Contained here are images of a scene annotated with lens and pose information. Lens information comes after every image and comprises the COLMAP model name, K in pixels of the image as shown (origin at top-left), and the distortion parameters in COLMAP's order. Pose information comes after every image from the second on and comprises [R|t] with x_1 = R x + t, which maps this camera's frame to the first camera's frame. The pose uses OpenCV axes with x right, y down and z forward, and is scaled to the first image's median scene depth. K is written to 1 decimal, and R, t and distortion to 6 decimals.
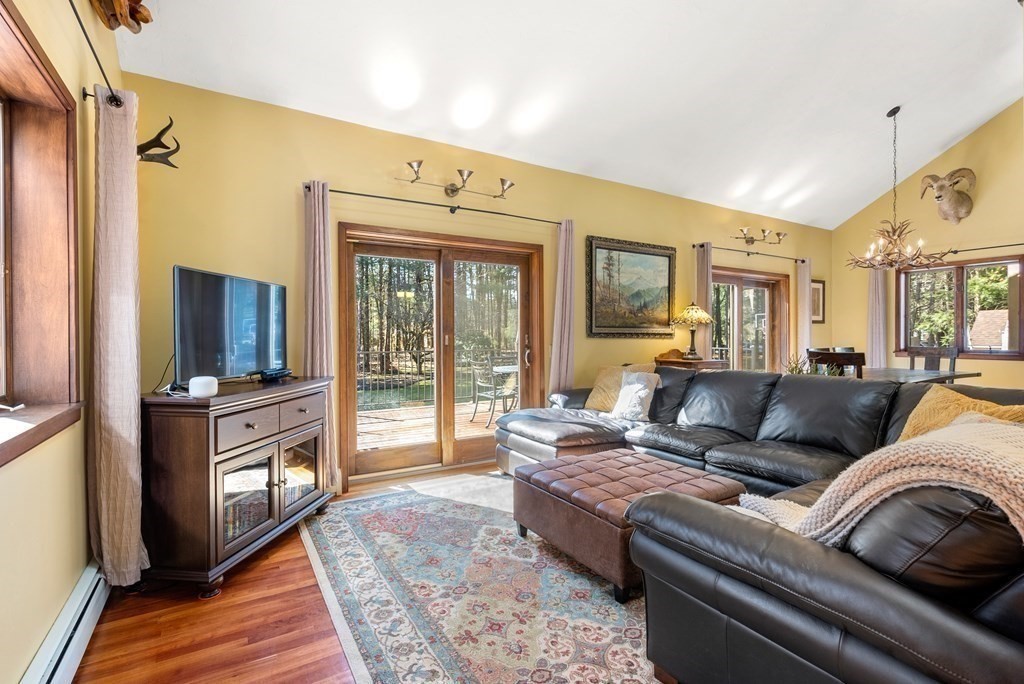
lens RADIAL K [[471.5, 0, 506.5], [0, 471.5, 343.2], [0, 0, 1]] dist [-0.005878, 0.000987]
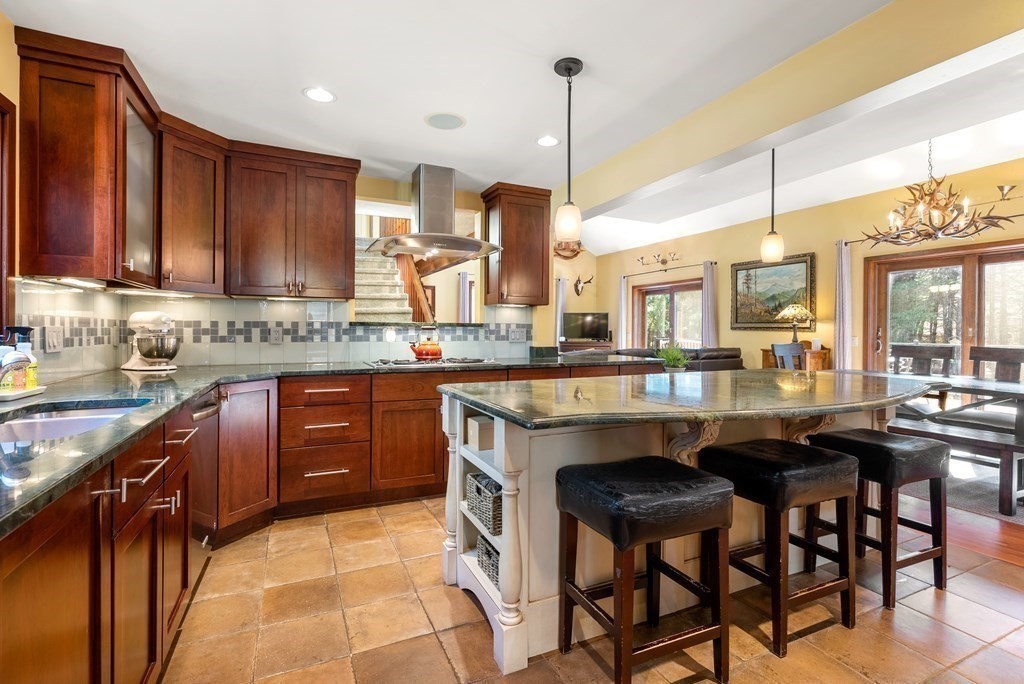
lens RADIAL K [[471.5, 0, 522.7], [0, 471.5, 327.8], [0, 0, 1]] dist [-0.005878, 0.000987]
pose [[-0.086152, 0.009526, -0.996236, 1.676208], [-0.006578, 0.999927, 0.010130, -0.028587], [0.996260, 0.007426, -0.086083, 0.425578]]
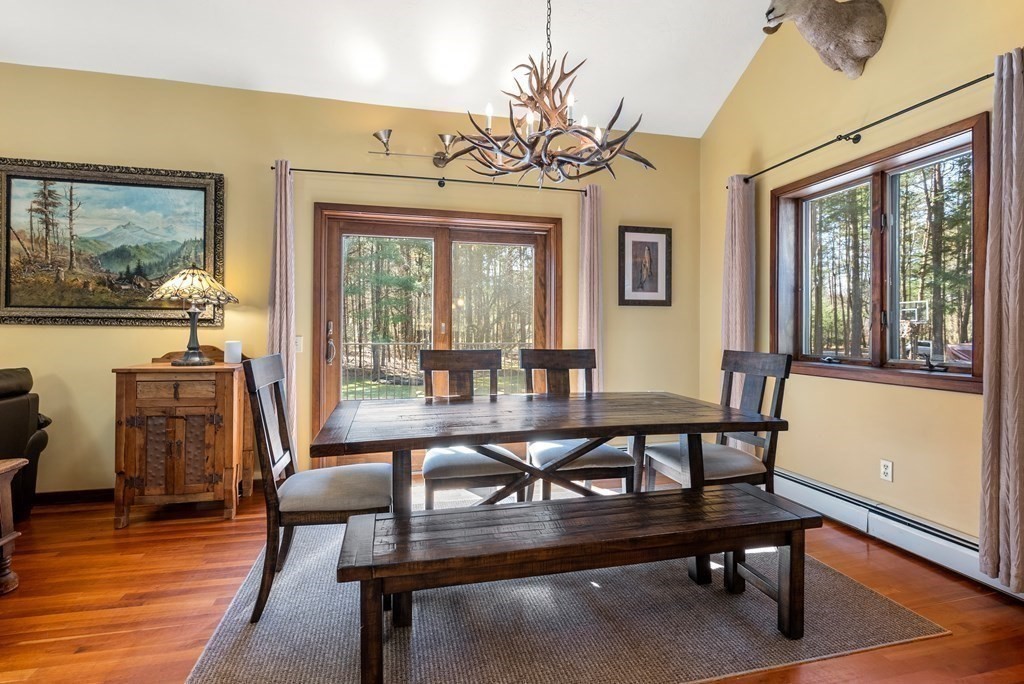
lens RADIAL K [[471.5, 0, 501.5], [0, 471.5, 326.5], [0, 0, 1]] dist [-0.005878, 0.000987]
pose [[0.952029, 0.015981, -0.305591, 0.941396], [-0.017959, 0.999832, -0.003662, -0.016923], [0.305481, 0.008974, 0.952156, 0.588380]]
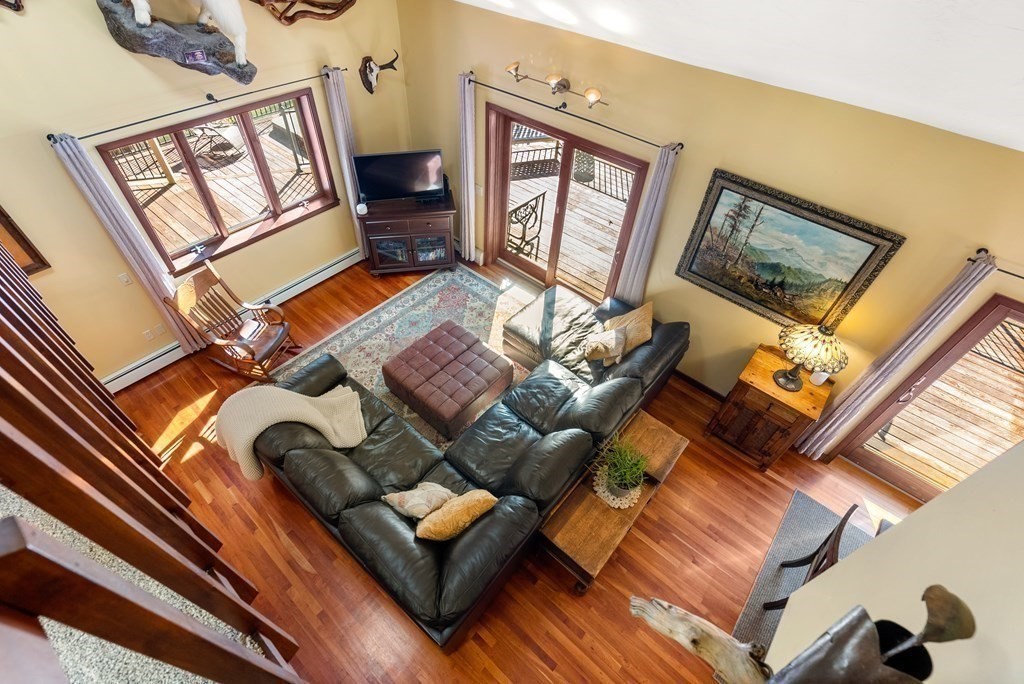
lens RADIAL K [[471.5, 0, 506.3], [0, 471.5, 347.0], [0, 0, 1]] dist [-0.005878, 0.000987]
pose [[0.305475, 0.709822, -0.634695, 0.711936], [-0.048042, 0.677197, 0.734232, -0.542063], [0.950987, -0.193798, 0.240968, 0.415223]]
